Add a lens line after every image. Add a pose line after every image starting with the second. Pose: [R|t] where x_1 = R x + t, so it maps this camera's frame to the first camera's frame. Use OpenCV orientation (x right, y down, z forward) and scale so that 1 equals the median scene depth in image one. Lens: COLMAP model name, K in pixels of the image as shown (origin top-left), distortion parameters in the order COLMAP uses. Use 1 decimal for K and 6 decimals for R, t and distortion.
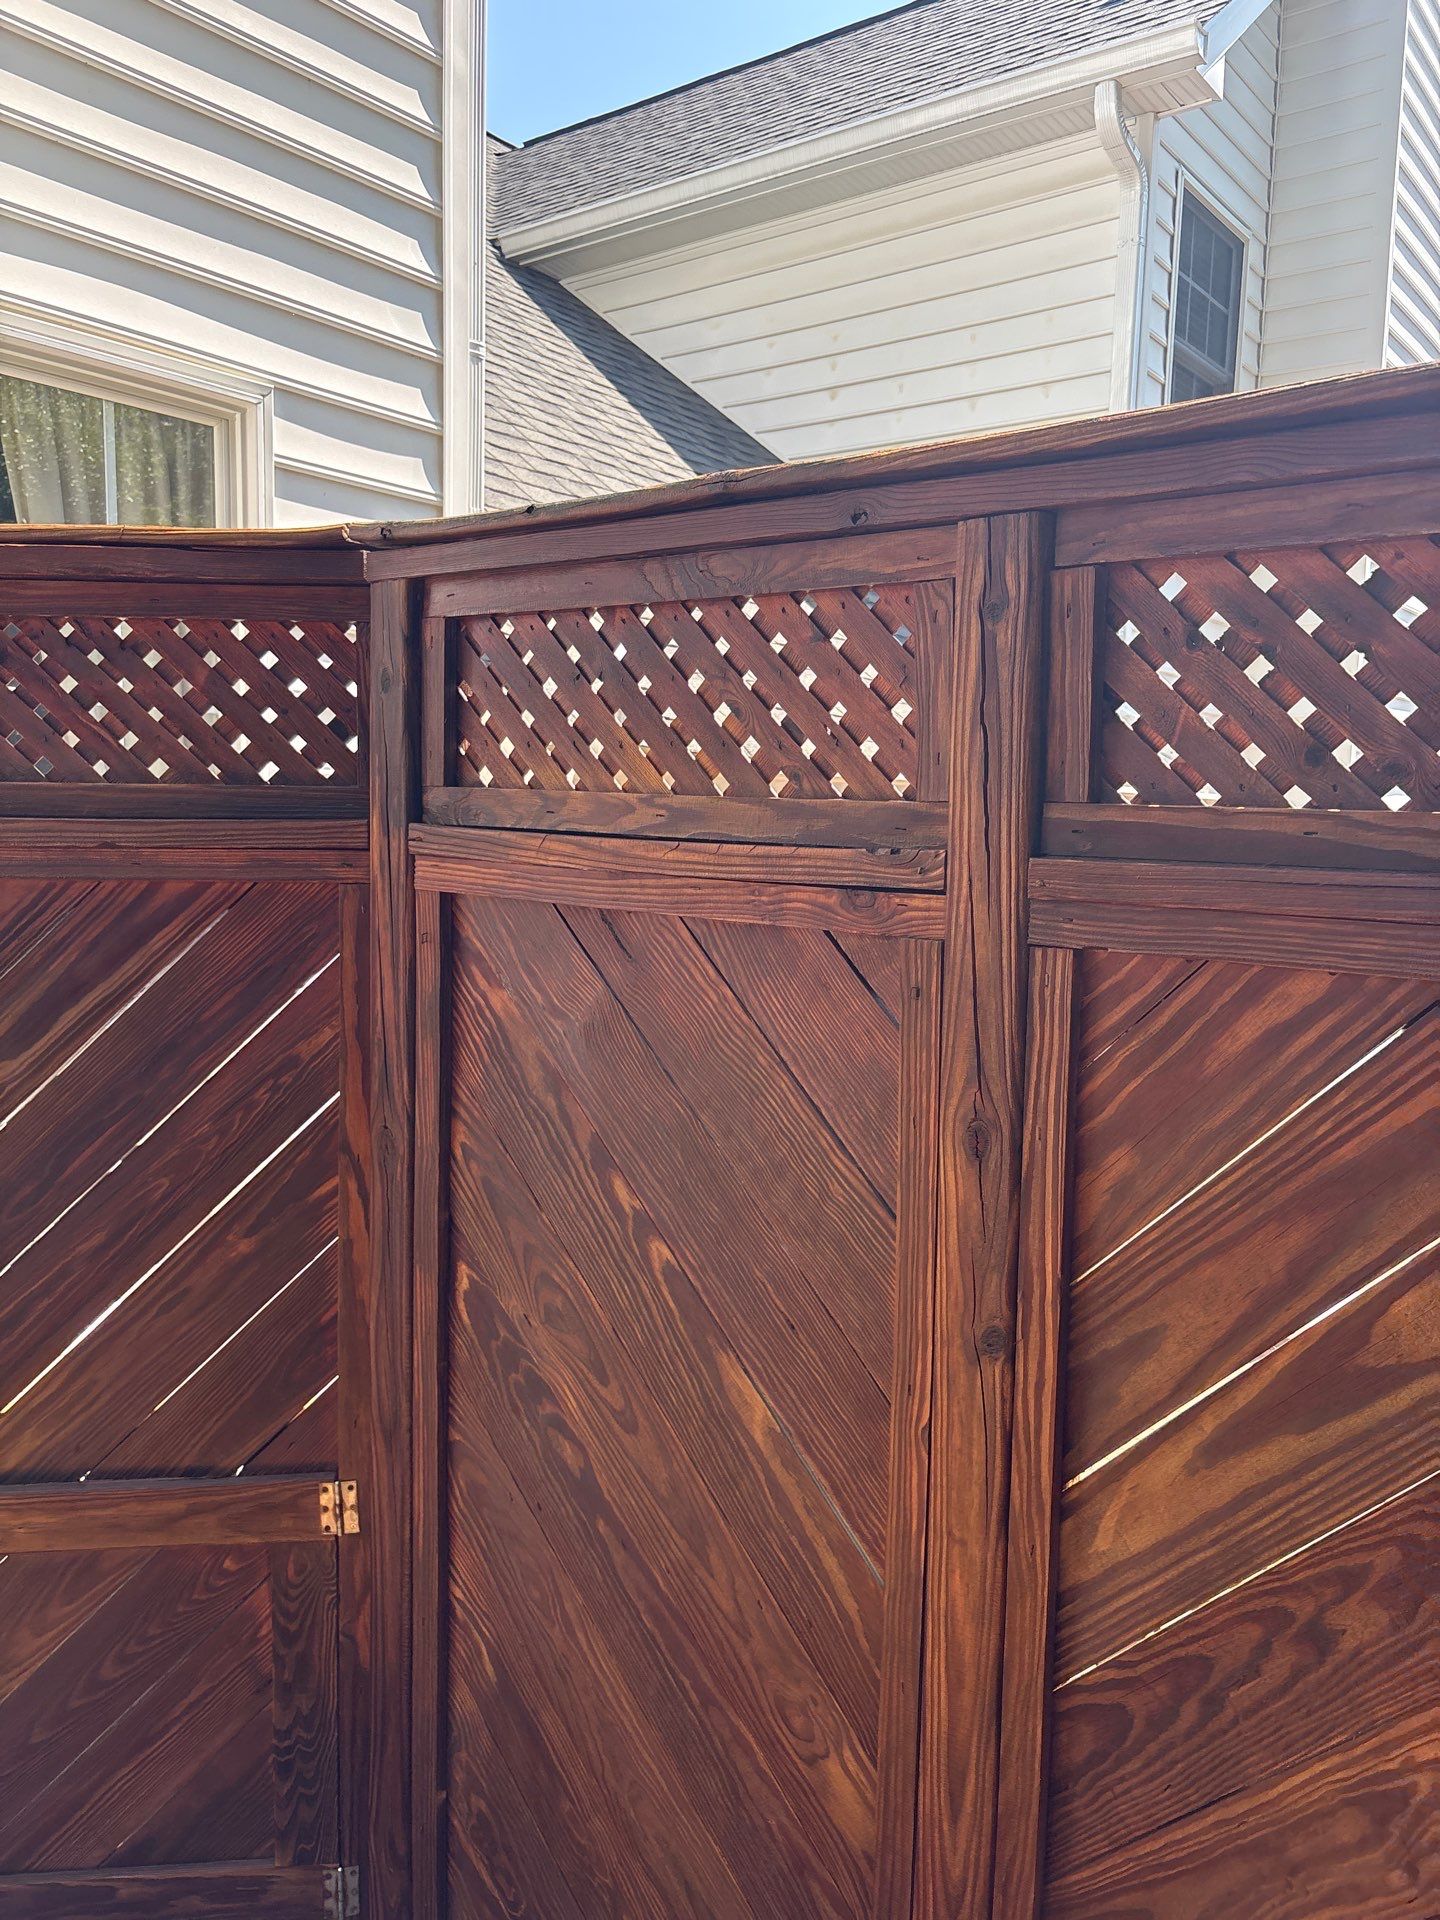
lens RADIAL K [[1464.8, 0, 722.7], [0, 1464.8, 969.6], [0, 0, 1]] dist [0.029202, -0.020667]
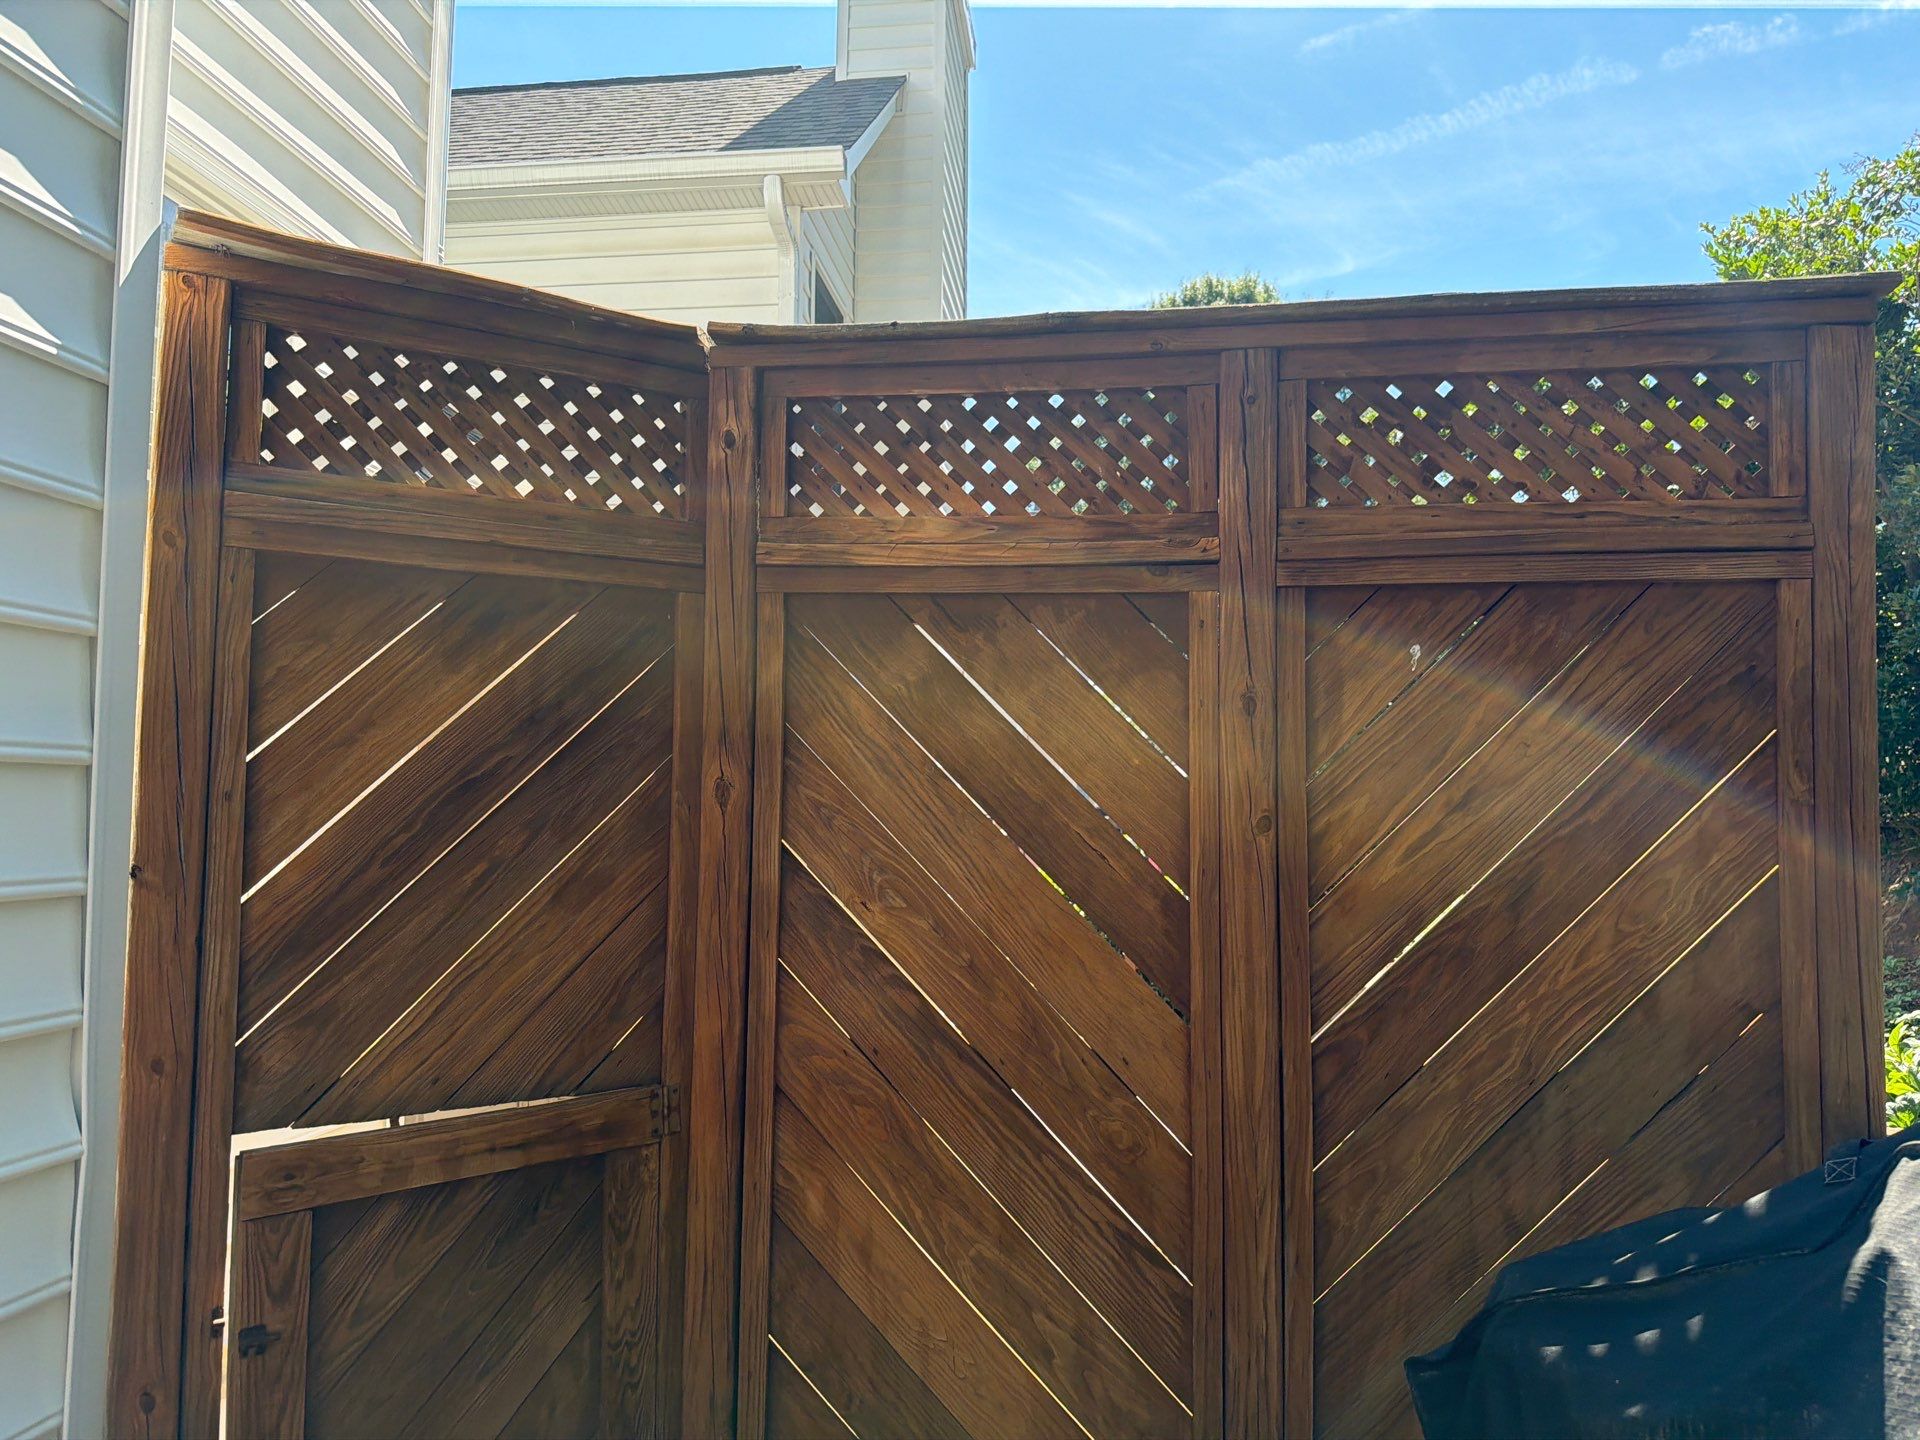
lens RADIAL K [[1388.6, 0, 951.8], [0, 1388.6, 712.0], [0, 0, 1]] dist [0.033461, -0.002708]
pose [[0.862898, 0.028040, 0.504599, -0.707903], [0.067187, 0.983232, -0.169531, 0.285173], [-0.500892, 0.180190, 0.846545, -0.135070]]
